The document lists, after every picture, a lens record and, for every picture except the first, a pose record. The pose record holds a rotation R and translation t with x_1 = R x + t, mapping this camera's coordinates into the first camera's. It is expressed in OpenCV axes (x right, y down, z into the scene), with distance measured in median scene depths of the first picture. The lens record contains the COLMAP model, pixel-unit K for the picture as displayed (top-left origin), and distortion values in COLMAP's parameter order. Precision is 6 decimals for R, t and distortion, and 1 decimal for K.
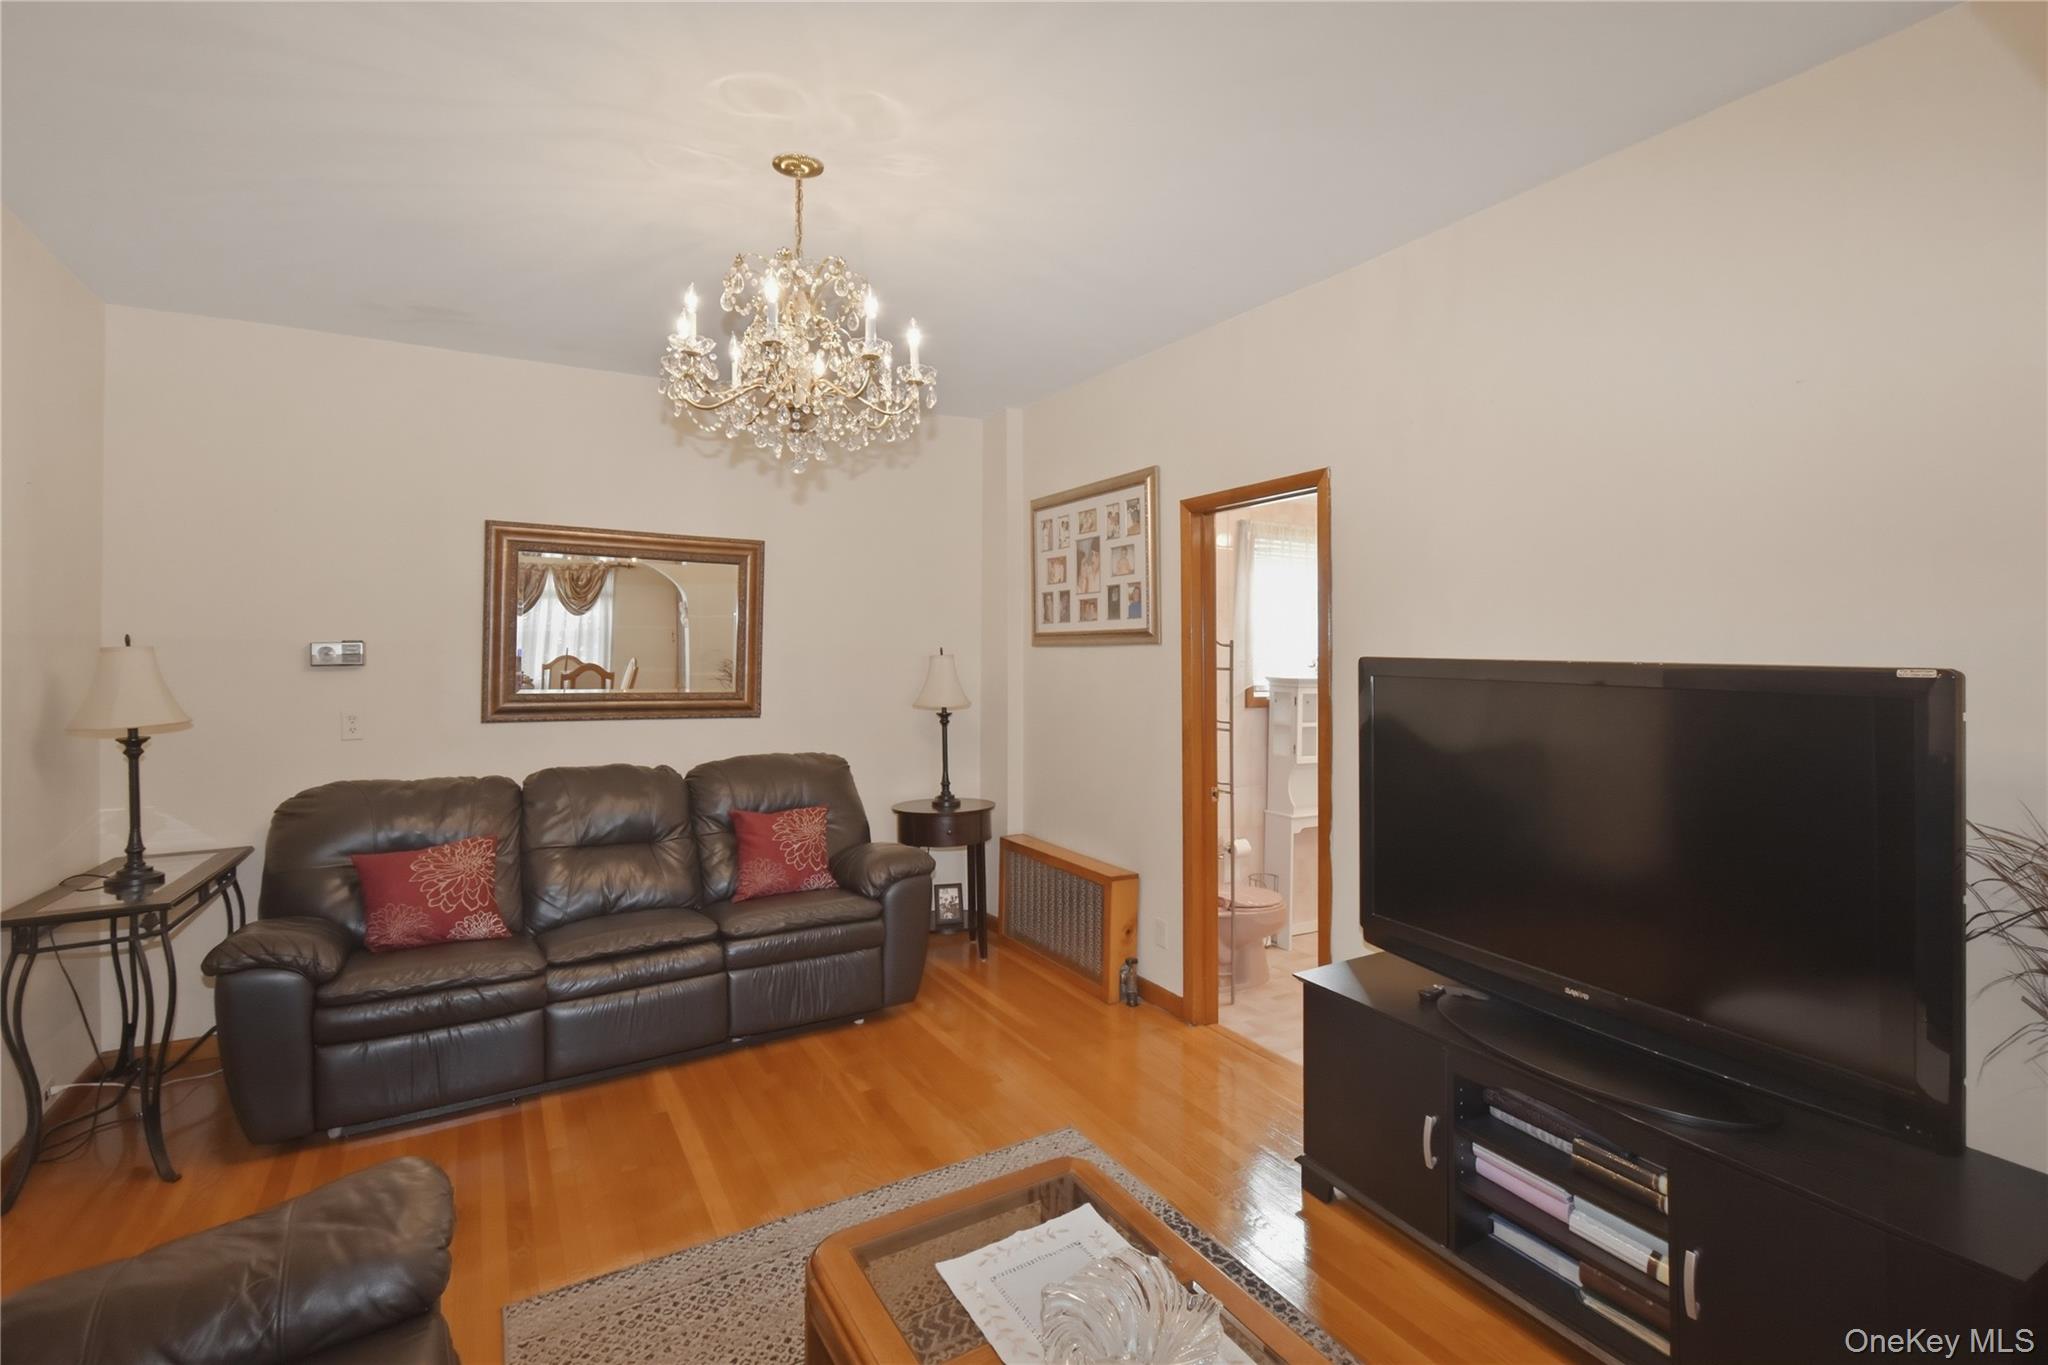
lens RADIAL K [[942.9, 0, 1024.5], [0, 942.9, 636.9], [0, 0, 1]] dist [0.000460, 0.000023]
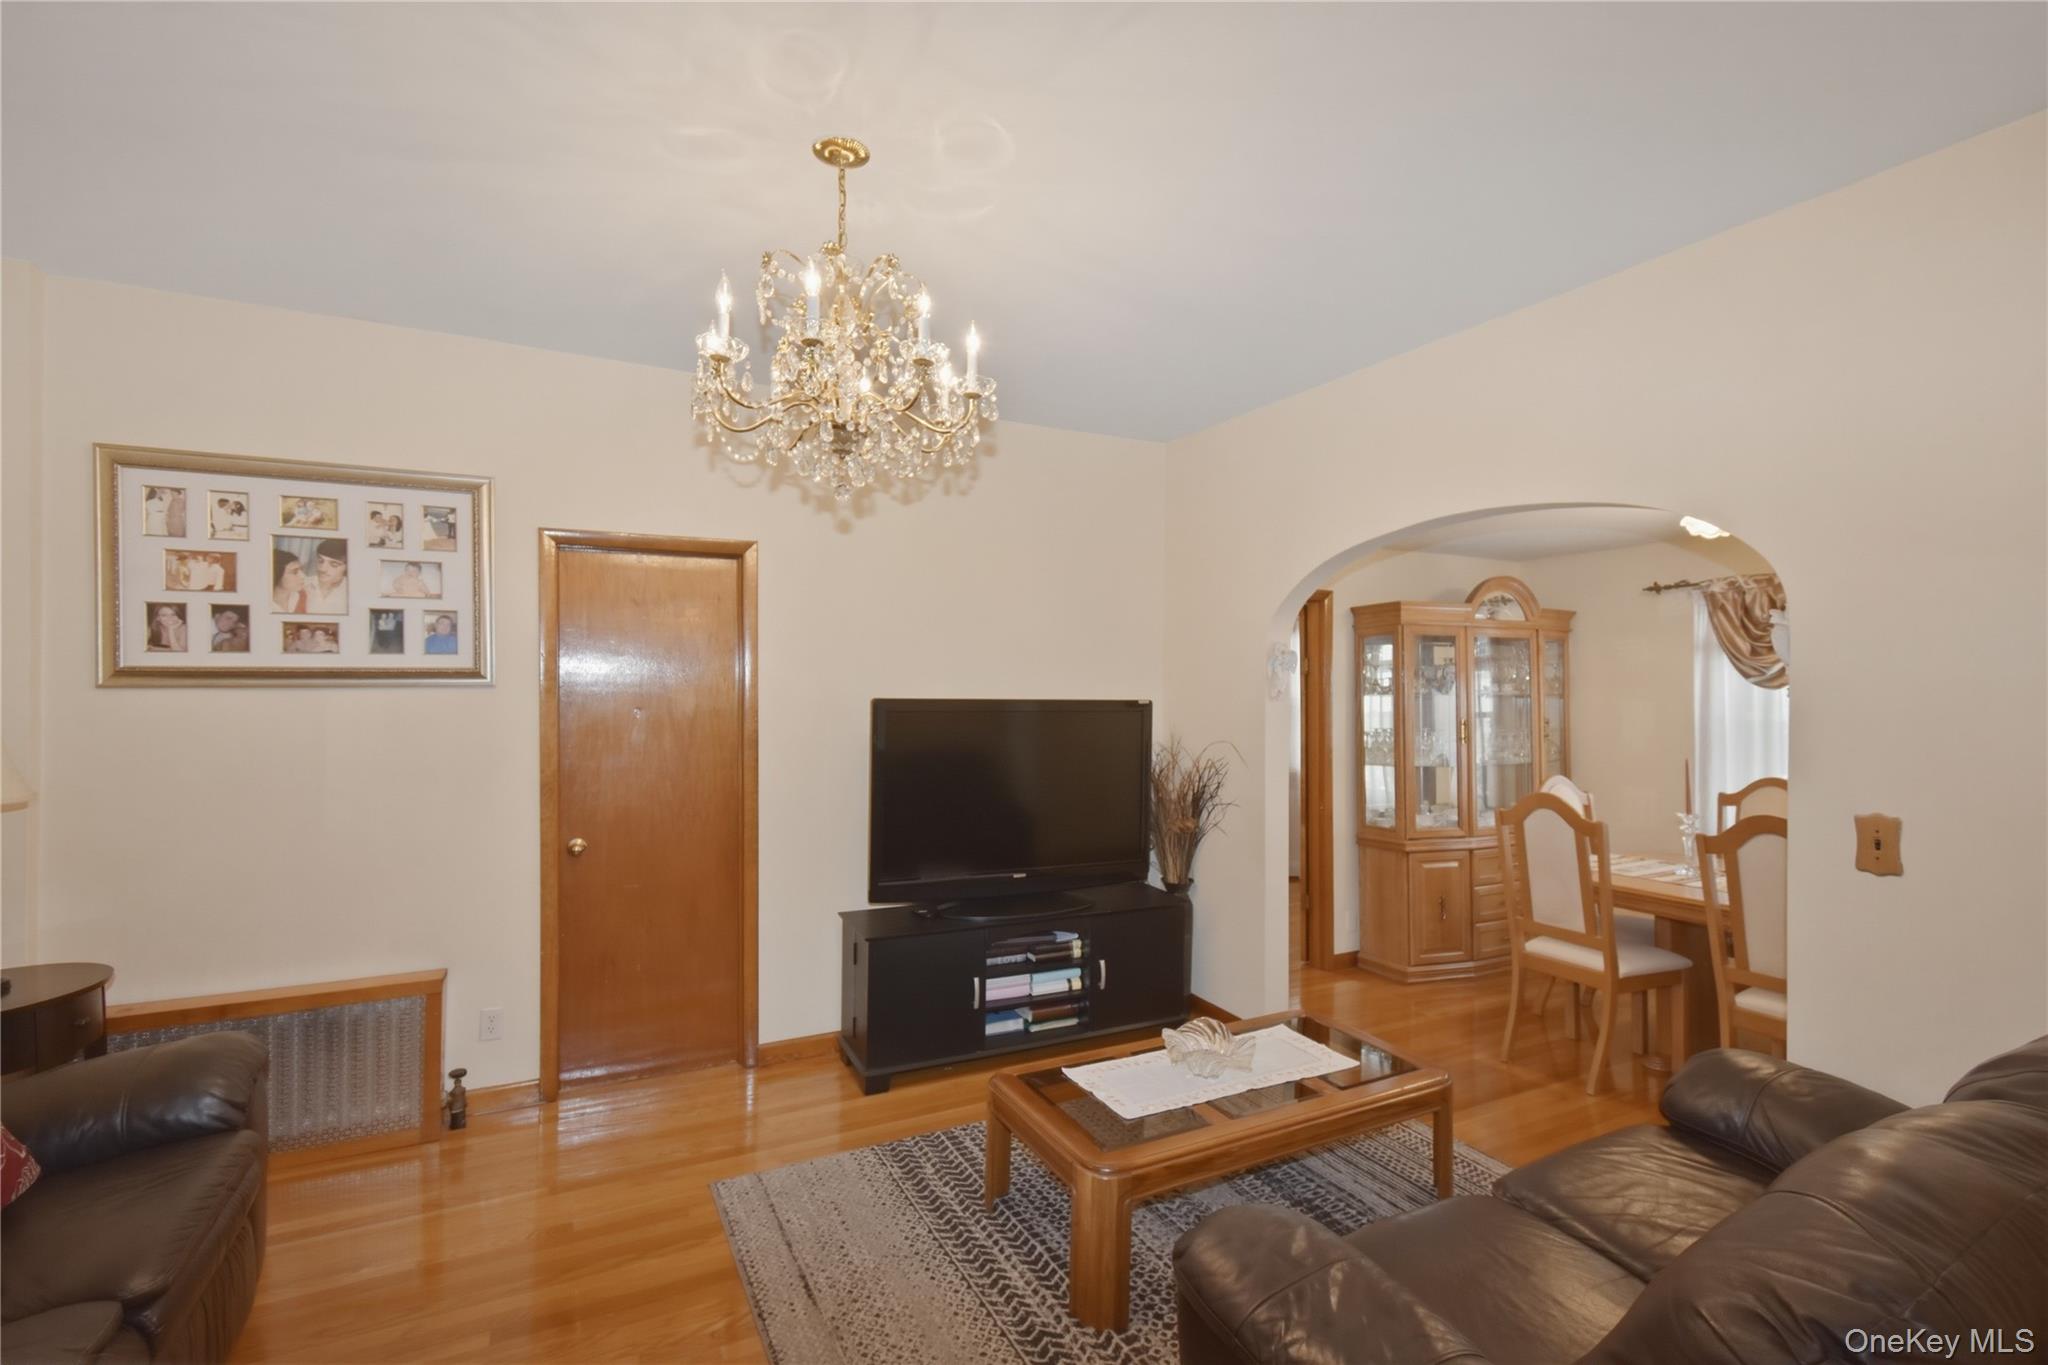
lens RADIAL K [[911.8, 0, 1030.9], [0, 911.8, 682.0], [0, 0, 1]] dist [0.001059, -0.000366]
pose [[0.058399, 0.006563, 0.998272, -0.613568], [-0.013577, 0.999891, -0.005779, 0.001543], [-0.998201, -0.013217, 0.058482, 0.435314]]
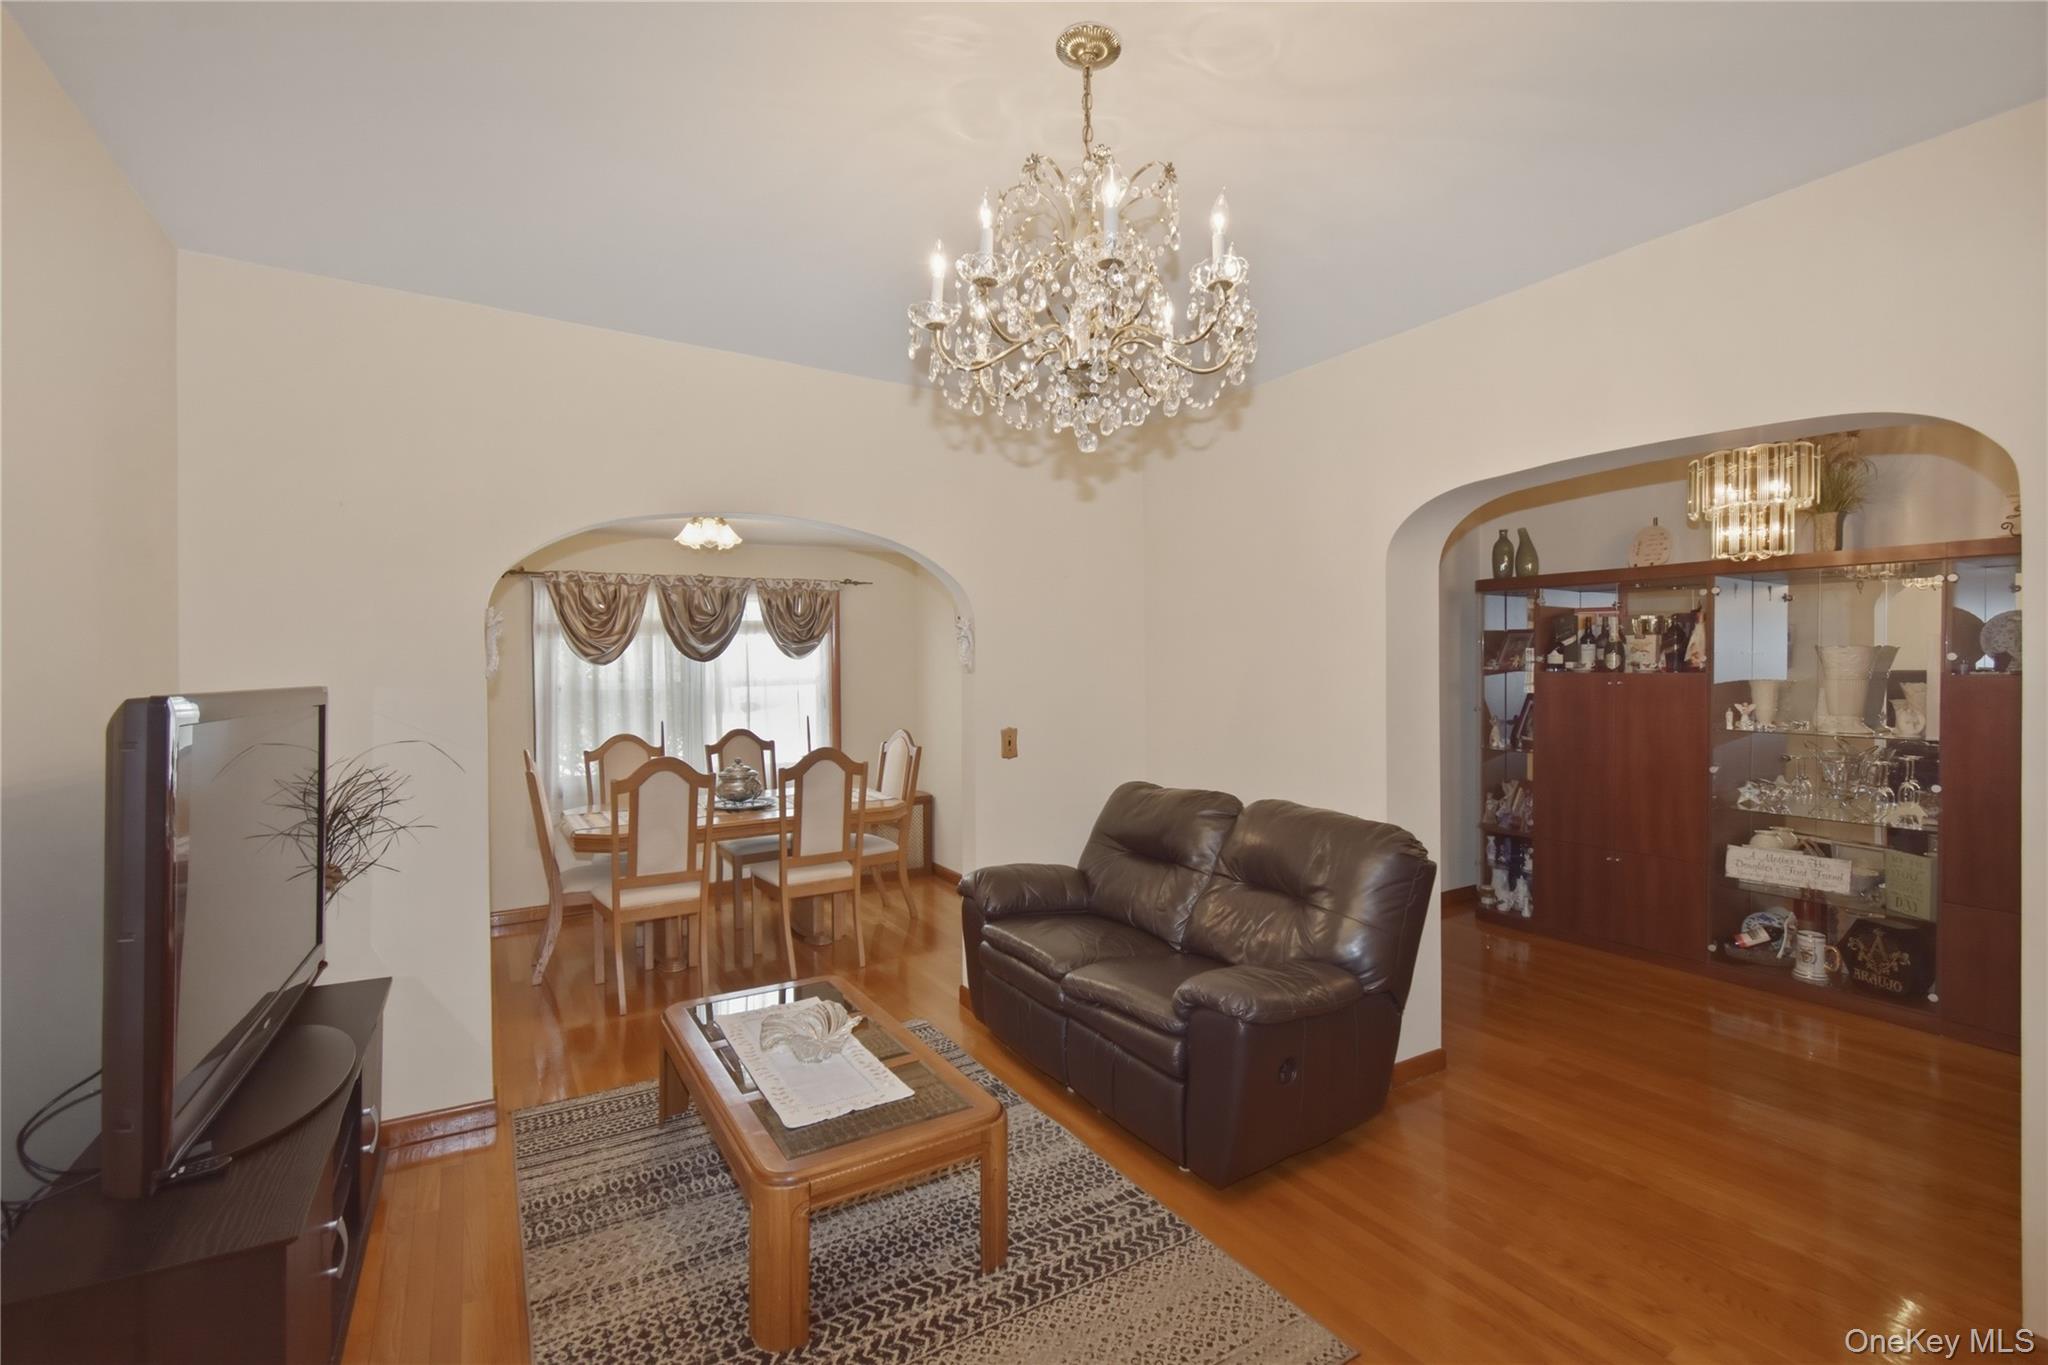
lens RADIAL K [[913.0, 0, 1039.0], [0, 913.0, 652.1], [0, 0, 1]] dist [0.000051, -0.000152]
pose [[-0.999825, 0.001505, -0.018625, -0.105048], [0.001948, 0.999715, -0.023774, 0.006314], [0.018584, -0.023806, -0.999544, 0.987272]]
